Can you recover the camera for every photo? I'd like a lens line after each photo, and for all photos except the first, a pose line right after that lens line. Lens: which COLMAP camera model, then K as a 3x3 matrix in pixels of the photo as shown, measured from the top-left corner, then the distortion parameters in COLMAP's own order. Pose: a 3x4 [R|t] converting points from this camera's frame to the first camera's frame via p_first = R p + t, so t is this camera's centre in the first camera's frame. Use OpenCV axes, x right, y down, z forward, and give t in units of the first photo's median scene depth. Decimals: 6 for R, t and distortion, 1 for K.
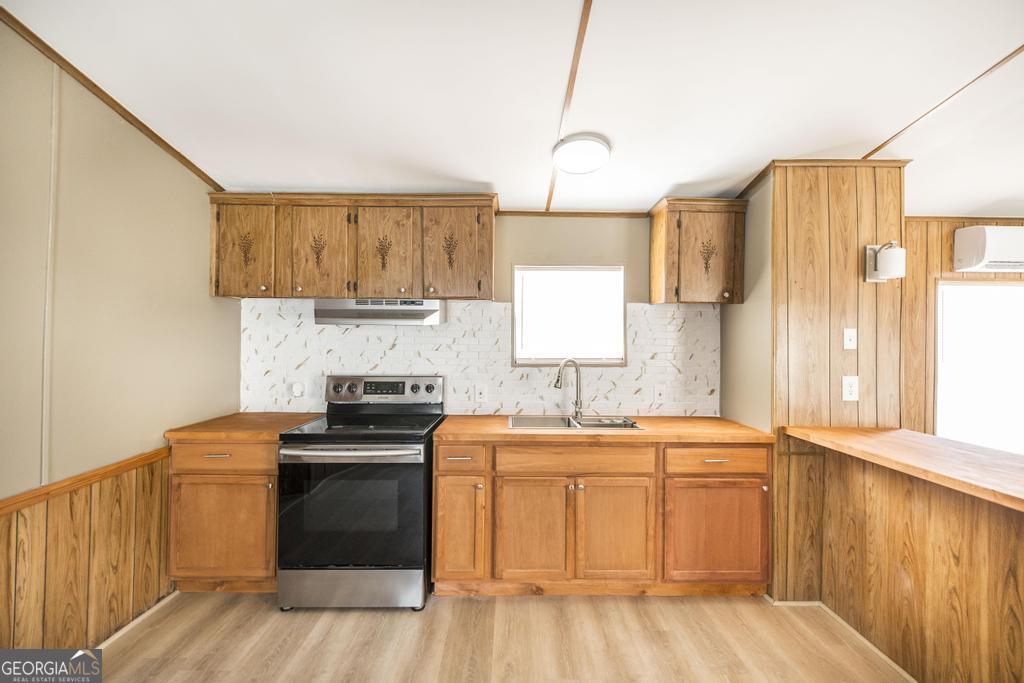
lens RADIAL K [[428.2, 0, 512.0], [0, 428.2, 341.5], [0, 0, 1]] dist [0.001270, -0.000011]
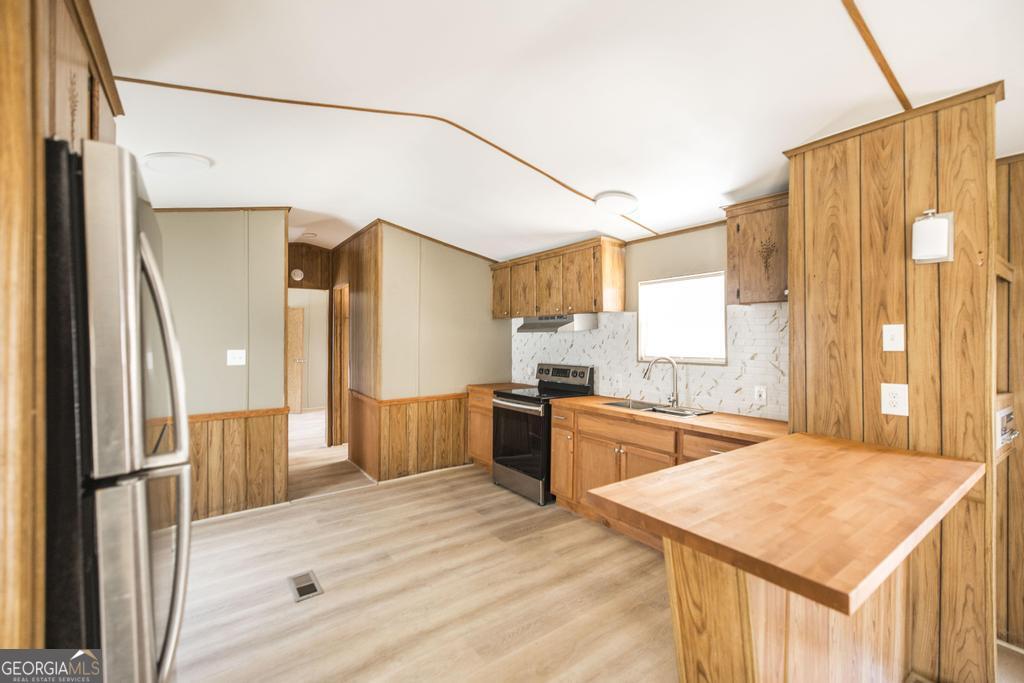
lens RADIAL K [[428.2, 0, 512.0], [0, 428.2, 341.5], [0, 0, 1]] dist [0.001270, -0.000011]
pose [[0.584752, -0.004094, -0.811202, 0.960677], [-0.000045, 0.999987, -0.005079, 0.004898], [0.811212, 0.003006, 0.584744, -0.049298]]
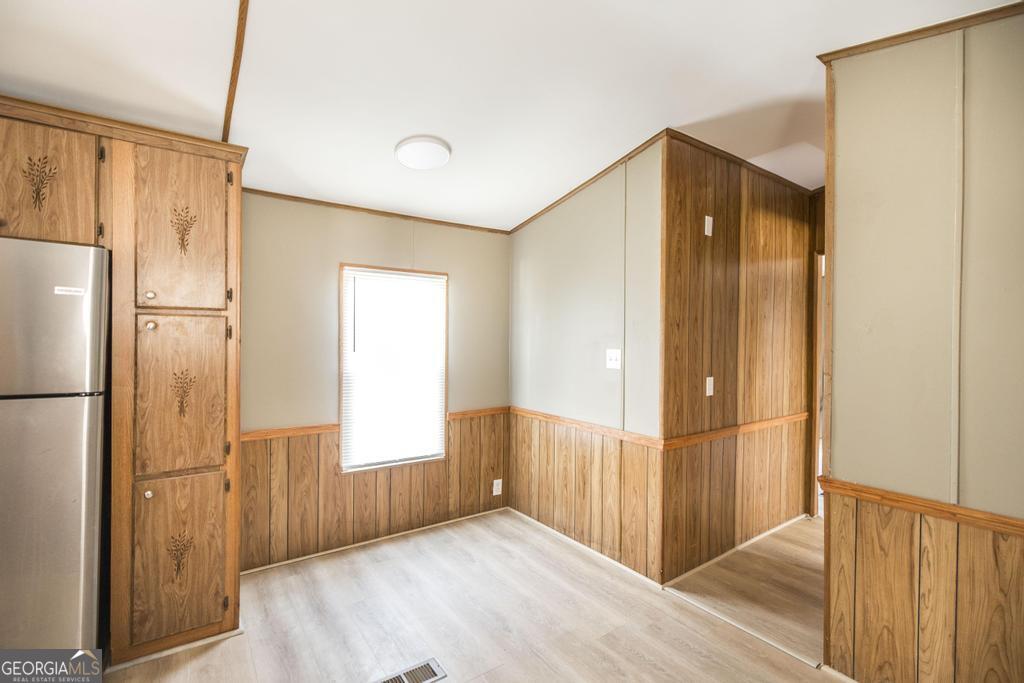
lens RADIAL K [[460.5, 0, 512.0], [0, 460.5, 341.5], [0, 0, 1]] dist [0.000996, 0.000182]
pose [[-0.818103, -0.004289, -0.575056, 0.153054], [-0.012108, 0.999879, 0.009768, -0.002153], [0.574945, 0.014954, -0.818056, 0.861968]]
